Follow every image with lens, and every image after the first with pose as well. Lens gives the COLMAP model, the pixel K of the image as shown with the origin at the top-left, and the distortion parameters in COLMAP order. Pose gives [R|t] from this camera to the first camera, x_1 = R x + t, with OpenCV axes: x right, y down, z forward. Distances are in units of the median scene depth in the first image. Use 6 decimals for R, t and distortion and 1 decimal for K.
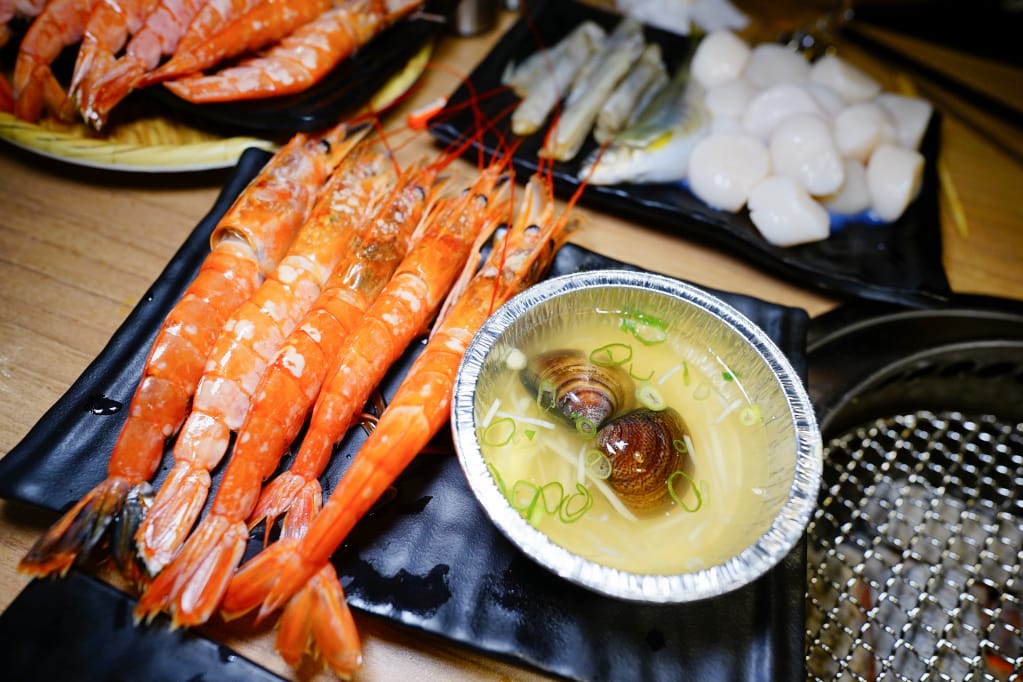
lens RADIAL K [[551.6, 0, 511.5], [0, 551.6, 341.0], [0, 0, 1]] dist [0.000459, 0.000038]
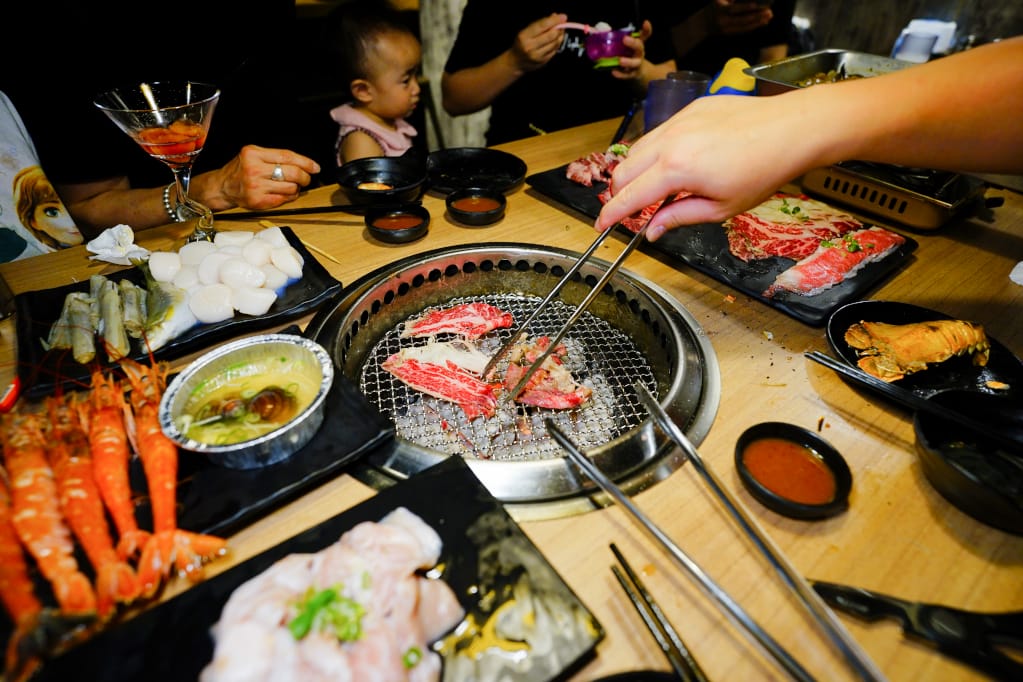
lens RADIAL K [[551.6, 0, 511.5], [0, 551.6, 341.0], [0, 0, 1]] dist [0.000459, 0.000038]
pose [[0.513052, -0.598251, 0.615527, -0.309479], [0.738979, 0.672665, 0.037834, 0.439677], [-0.436678, 0.435451, 0.787207, -0.838180]]
